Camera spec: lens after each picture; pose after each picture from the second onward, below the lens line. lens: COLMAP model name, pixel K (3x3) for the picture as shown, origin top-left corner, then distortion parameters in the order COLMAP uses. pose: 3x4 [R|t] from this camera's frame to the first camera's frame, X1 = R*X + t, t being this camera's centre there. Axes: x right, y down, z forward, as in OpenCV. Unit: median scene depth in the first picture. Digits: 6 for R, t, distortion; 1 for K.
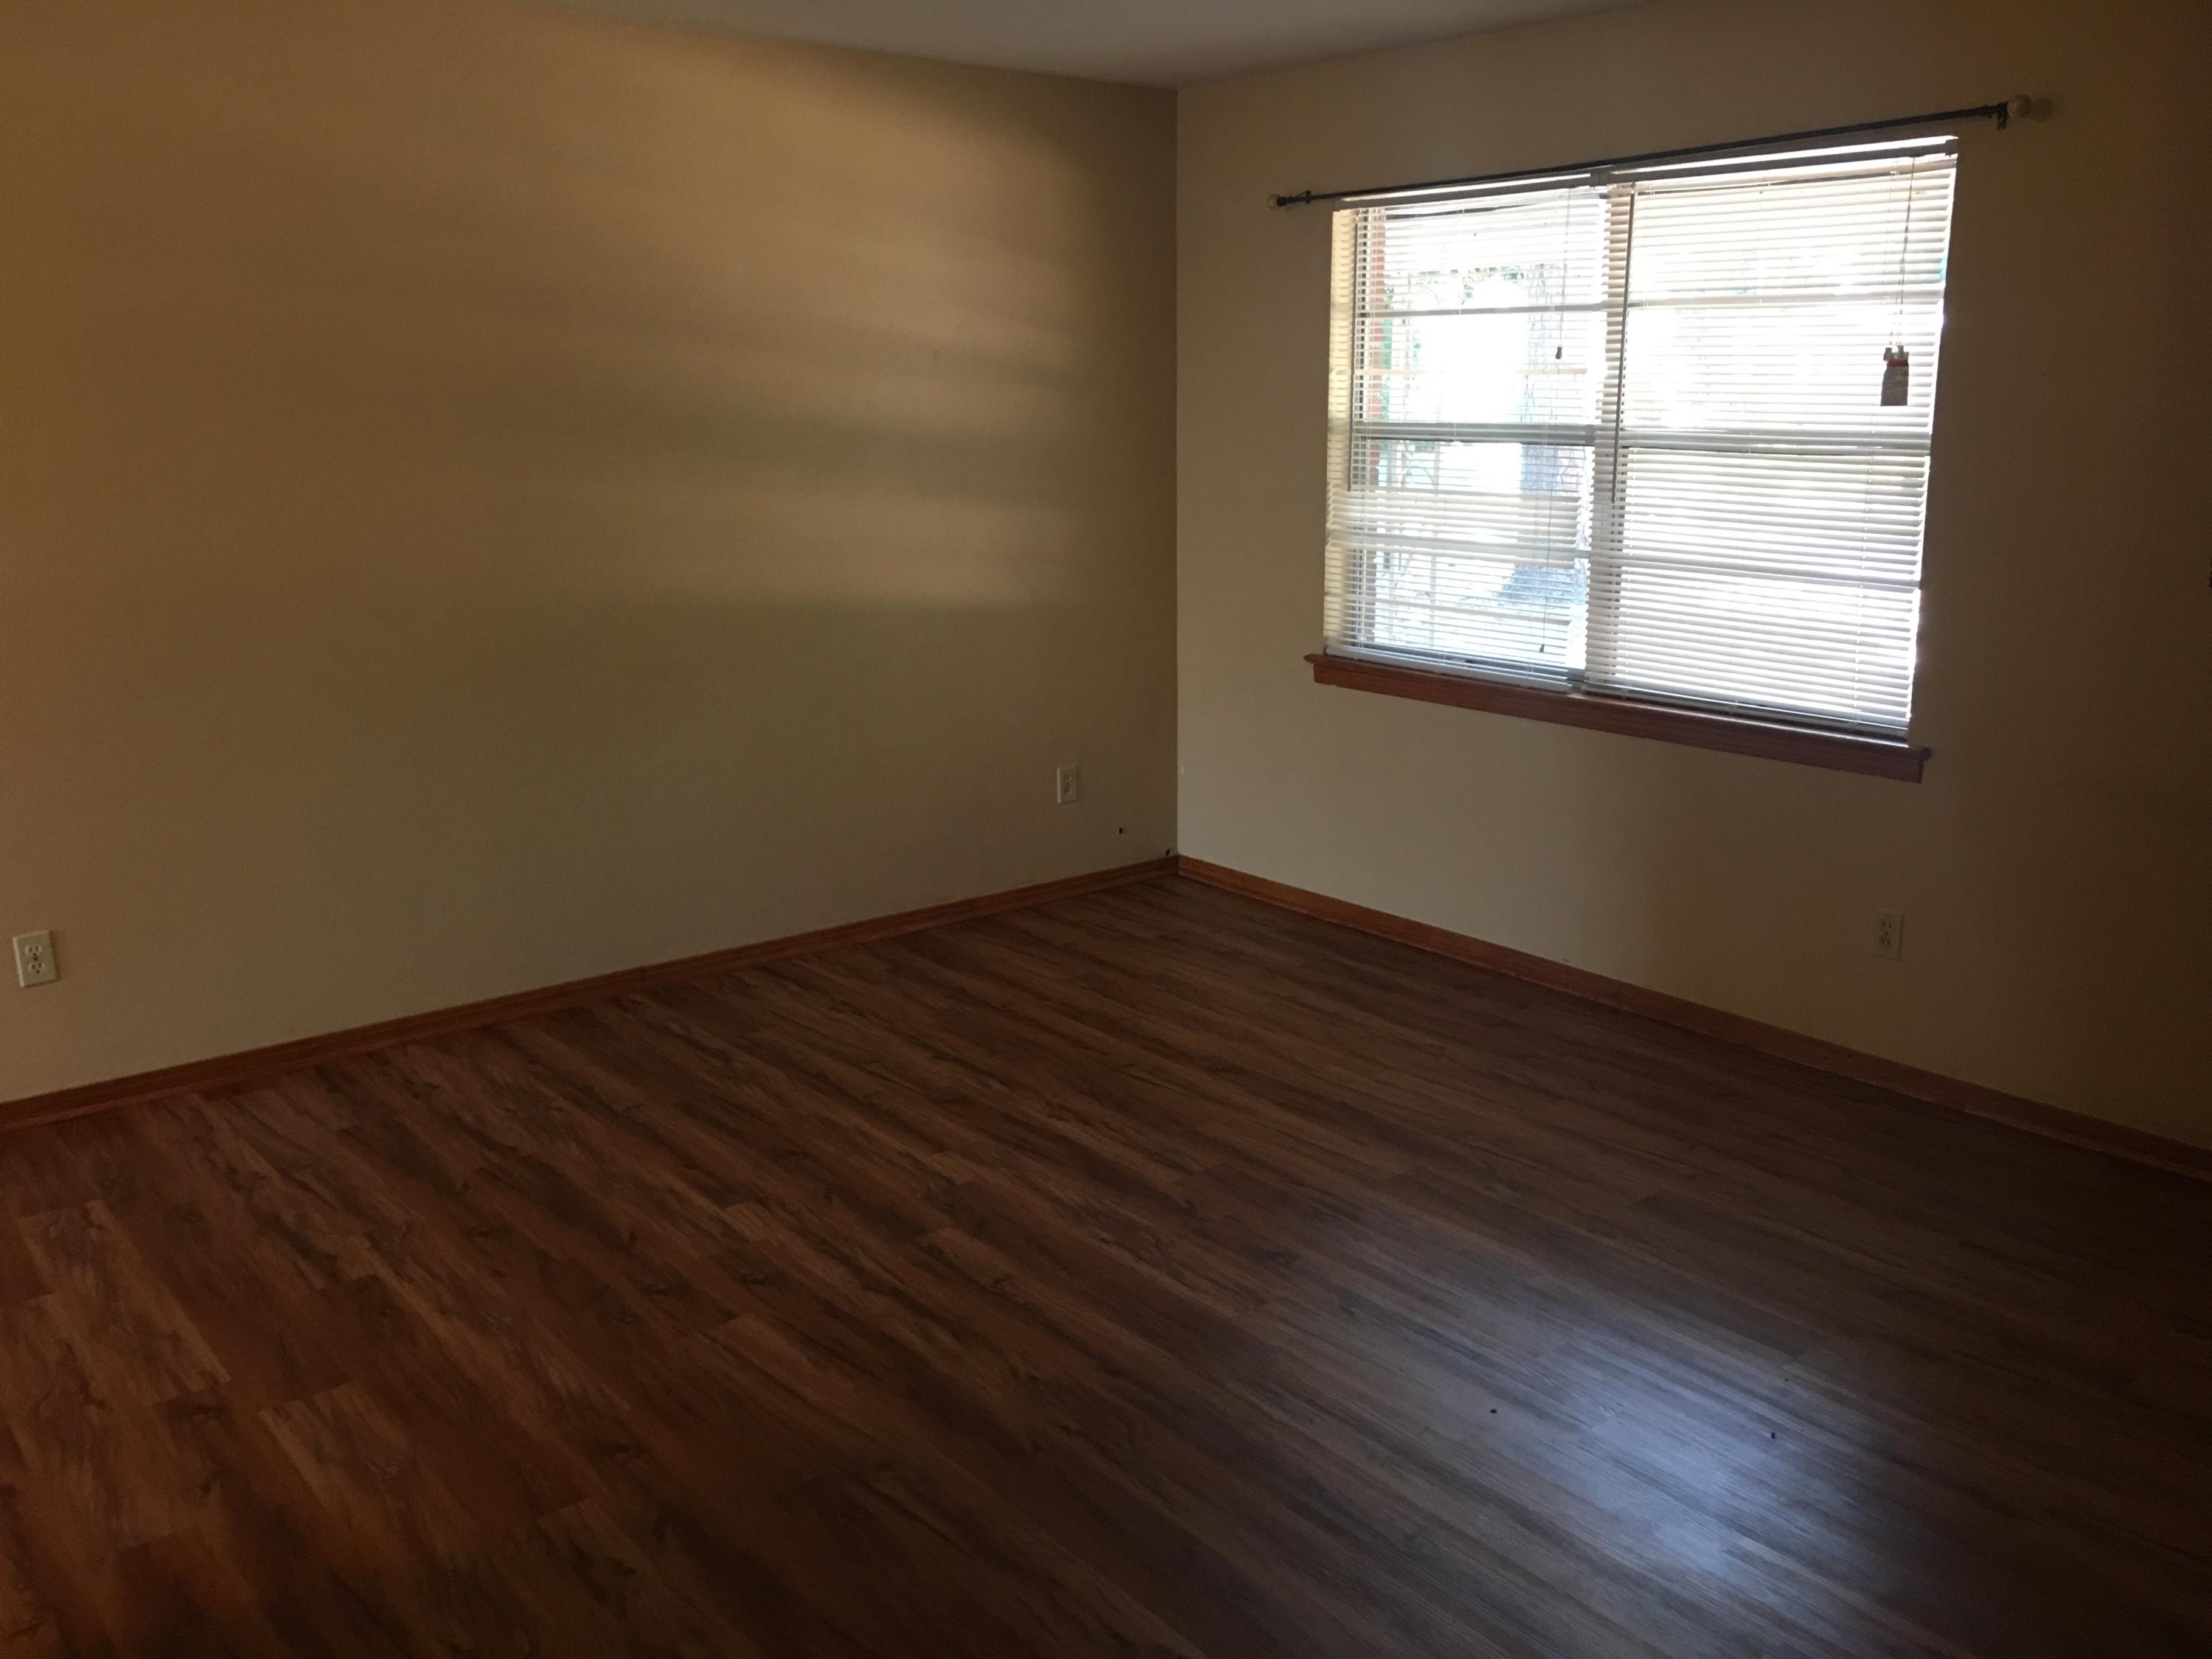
lens RADIAL K [[1892.4, 0, 1104.6], [0, 1892.4, 818.7], [0, 0, 1]] dist [0.069347, -0.073334]
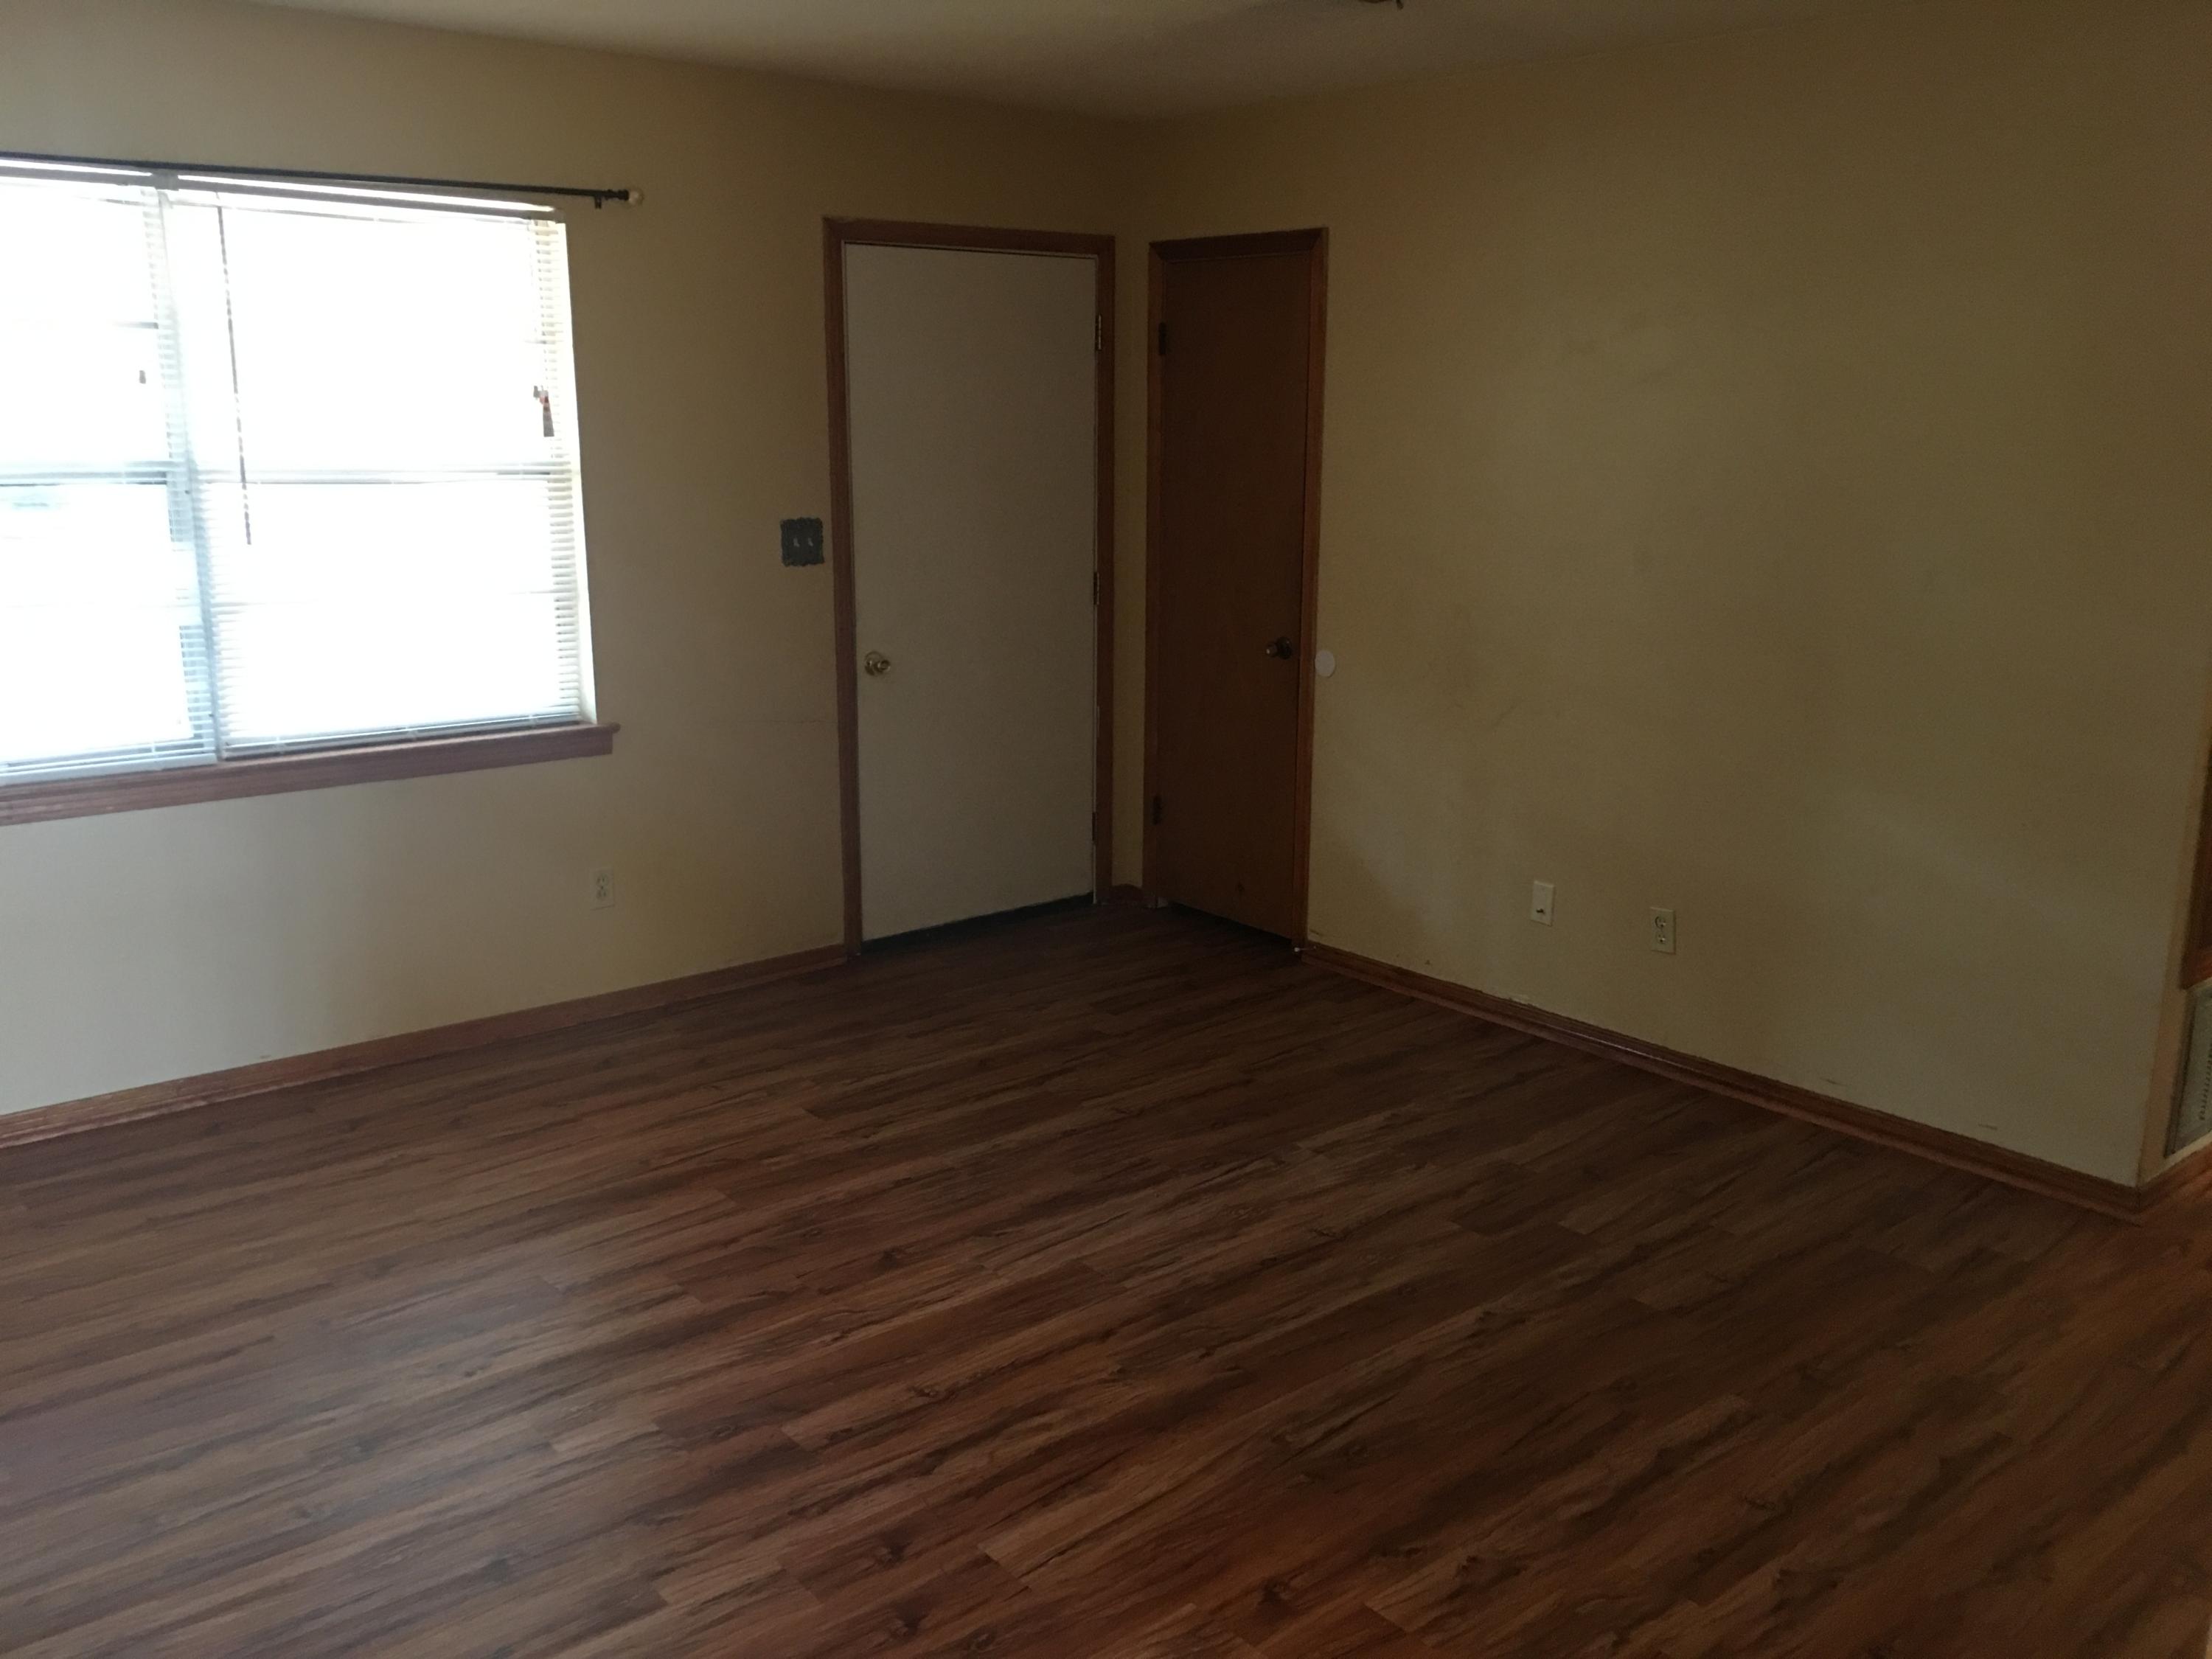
lens RADIAL K [[1892.4, 0, 1104.2], [0, 1892.4, 838.0], [0, 0, 1]] dist [0.069347, -0.073334]
pose [[-0.030299, -0.226162, 0.973618, -0.858891], [0.212820, 0.950271, 0.227362, -0.198715], [-0.976622, 0.214094, 0.019339, 0.791354]]
